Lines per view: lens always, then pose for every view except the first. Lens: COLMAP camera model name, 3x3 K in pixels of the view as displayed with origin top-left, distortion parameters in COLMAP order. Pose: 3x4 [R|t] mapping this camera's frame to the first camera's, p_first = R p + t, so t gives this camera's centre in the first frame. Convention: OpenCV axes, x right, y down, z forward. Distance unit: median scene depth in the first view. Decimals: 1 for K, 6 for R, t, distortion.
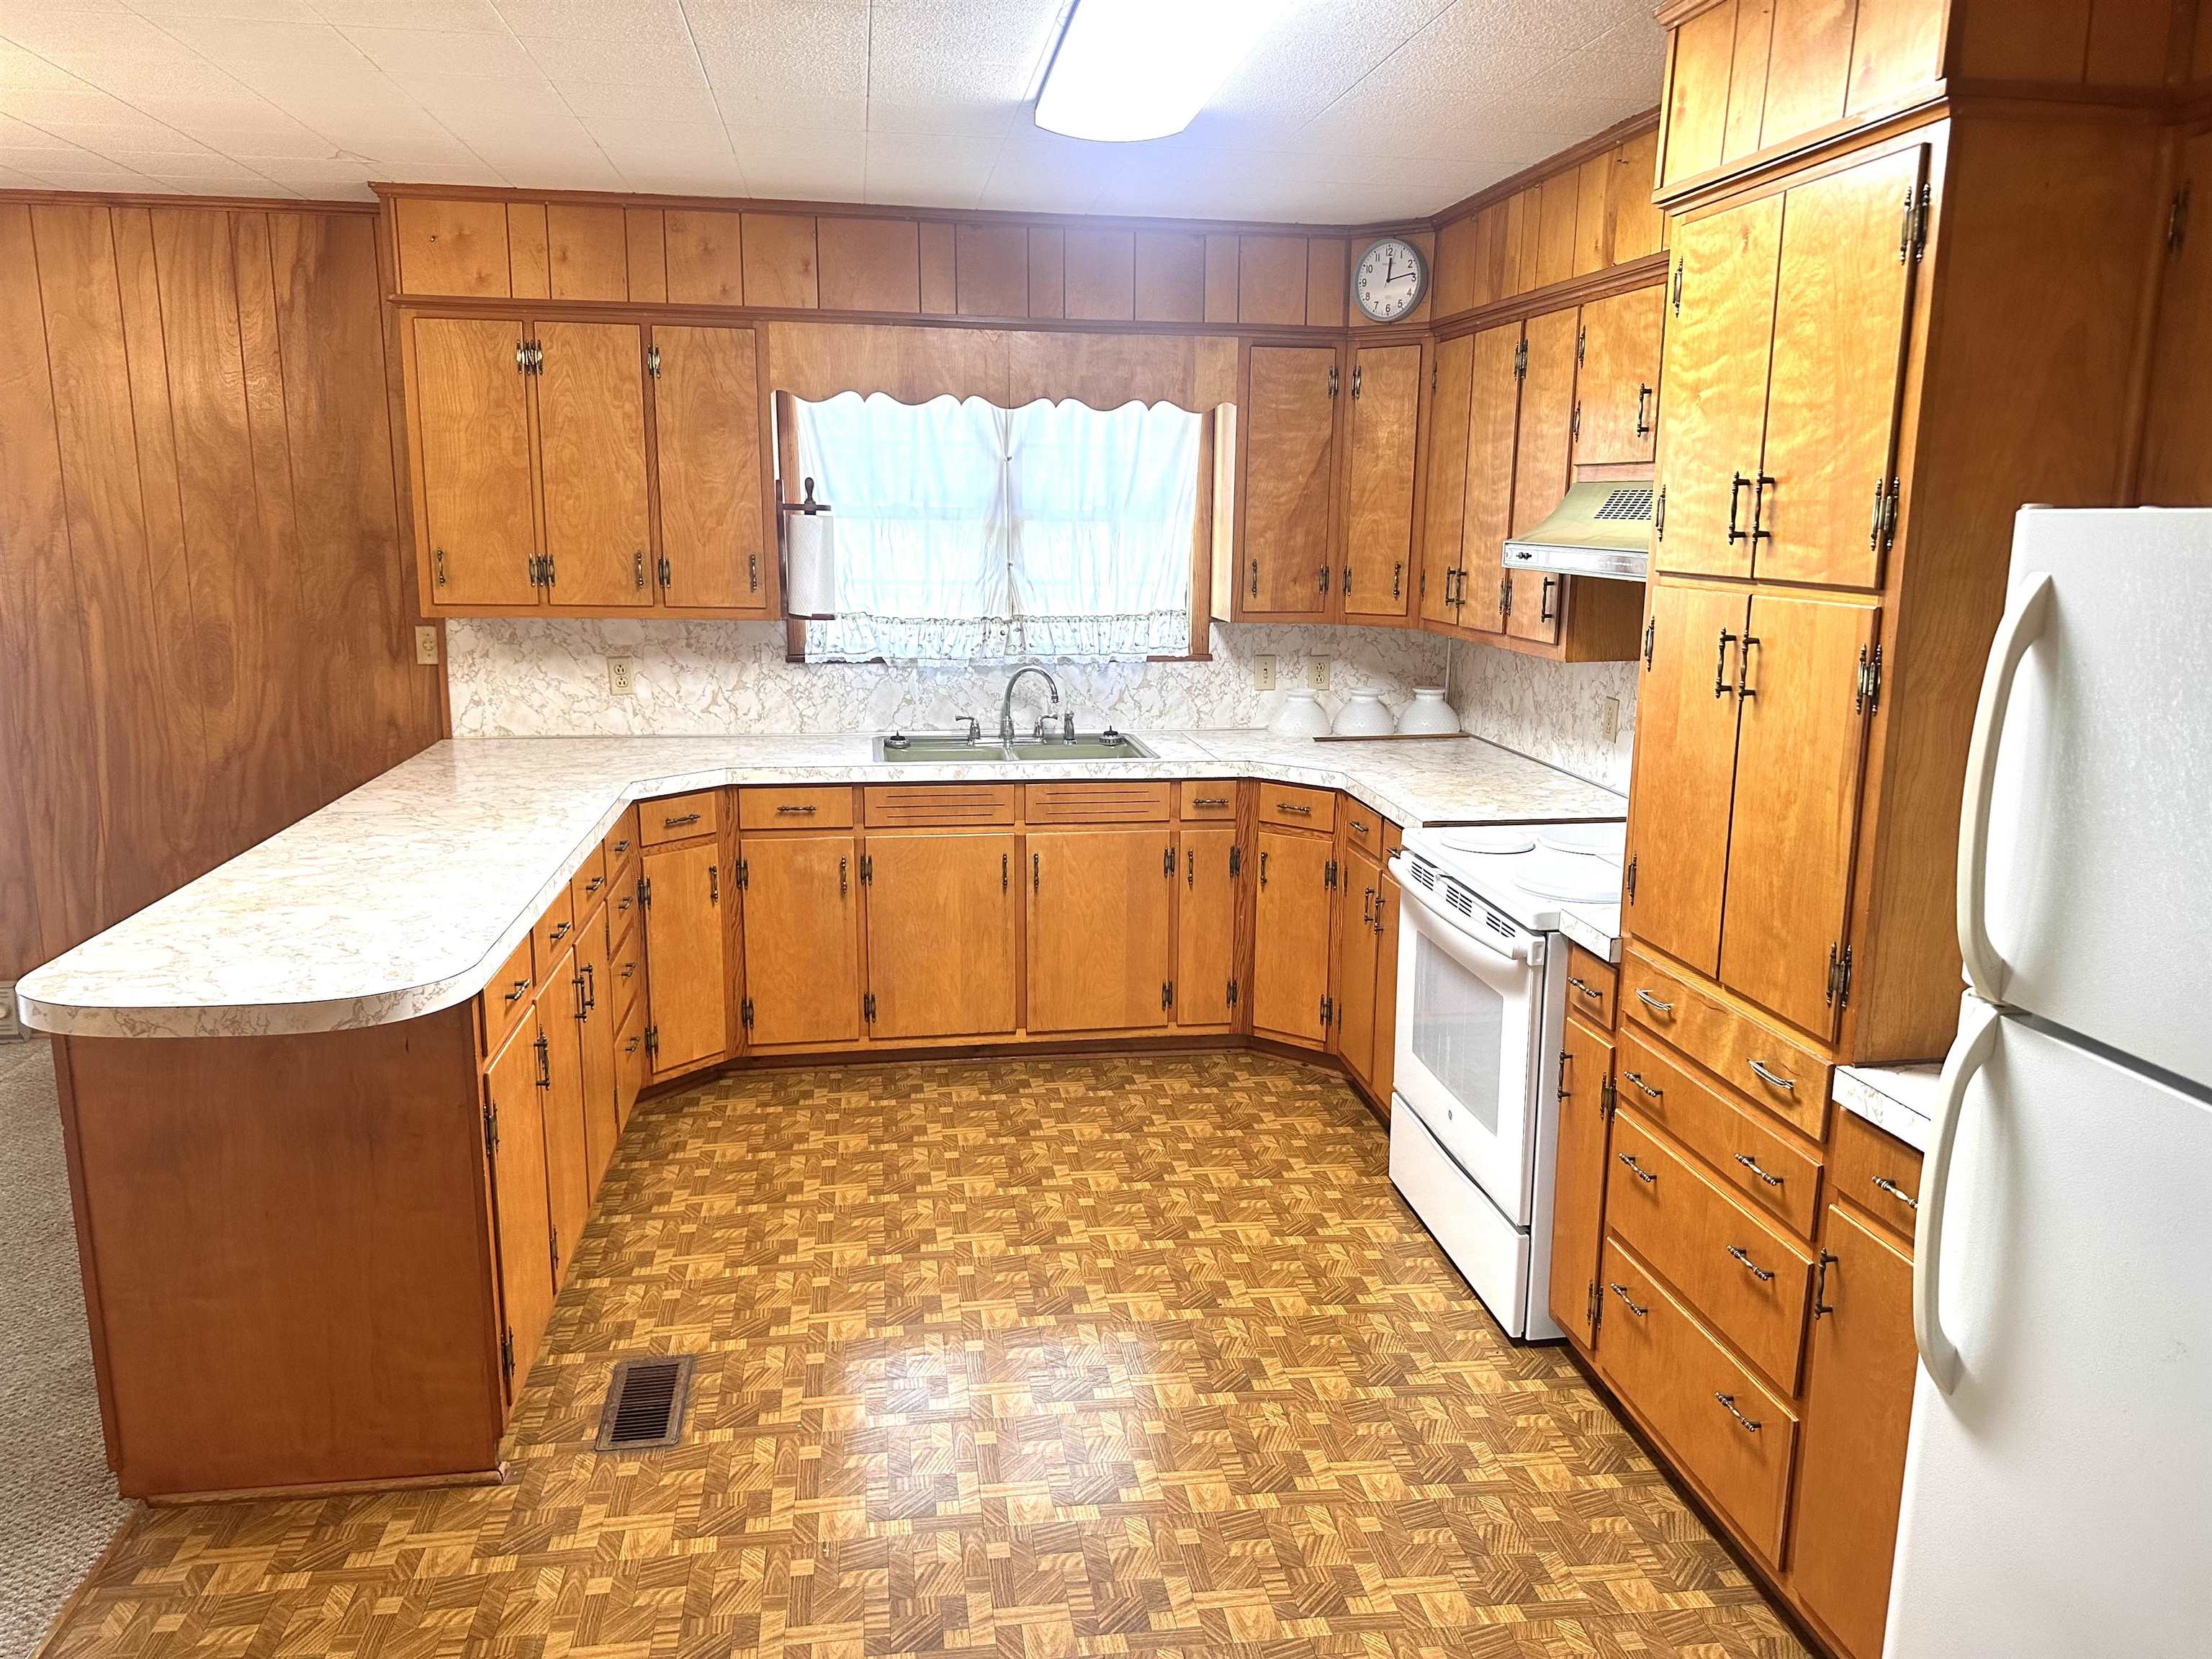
lens RADIAL K [[1572.4, 0, 1097.0], [0, 1572.4, 822.1], [0, 0, 1]] dist [0.064175, -0.081393]
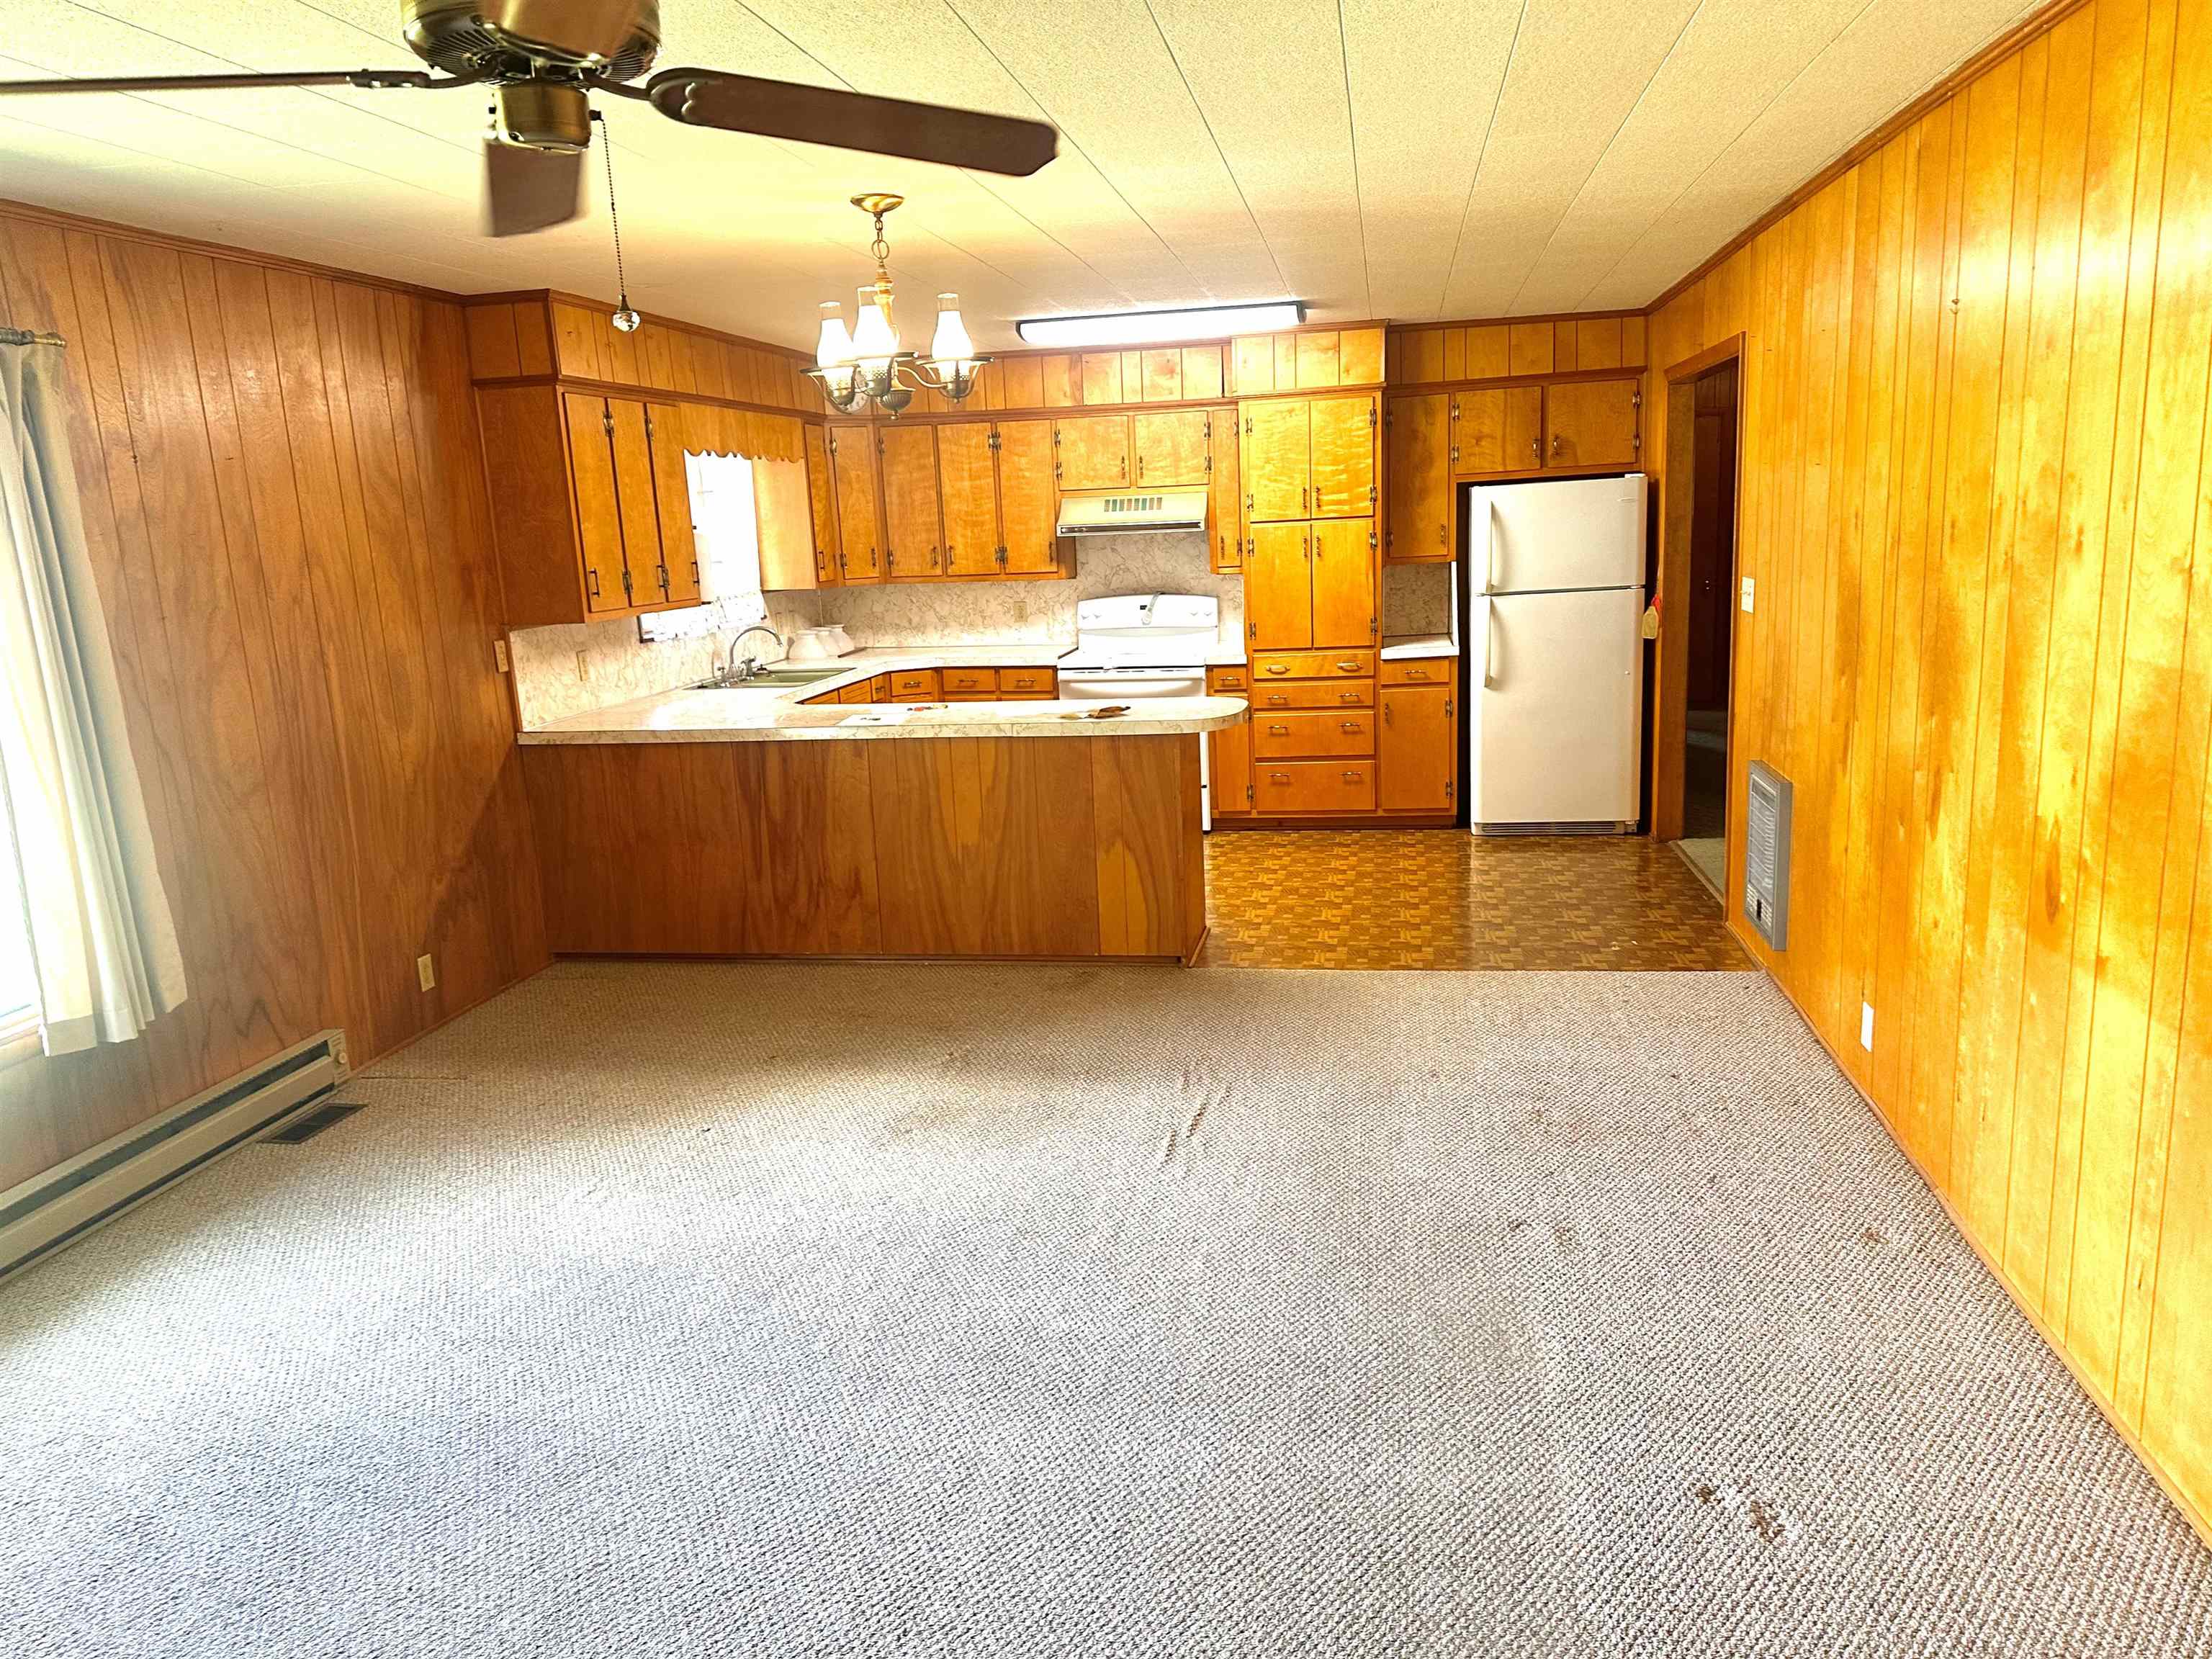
lens RADIAL K [[1572.4, 0, 1120.6], [0, 1572.4, 833.0], [0, 0, 1]] dist [0.064175, -0.081393]
pose [[0.311064, -0.218167, 0.925009, -1.481997], [0.231038, 0.961457, 0.149070, -0.055231], [-0.921879, 0.167342, 0.349480, 0.174199]]
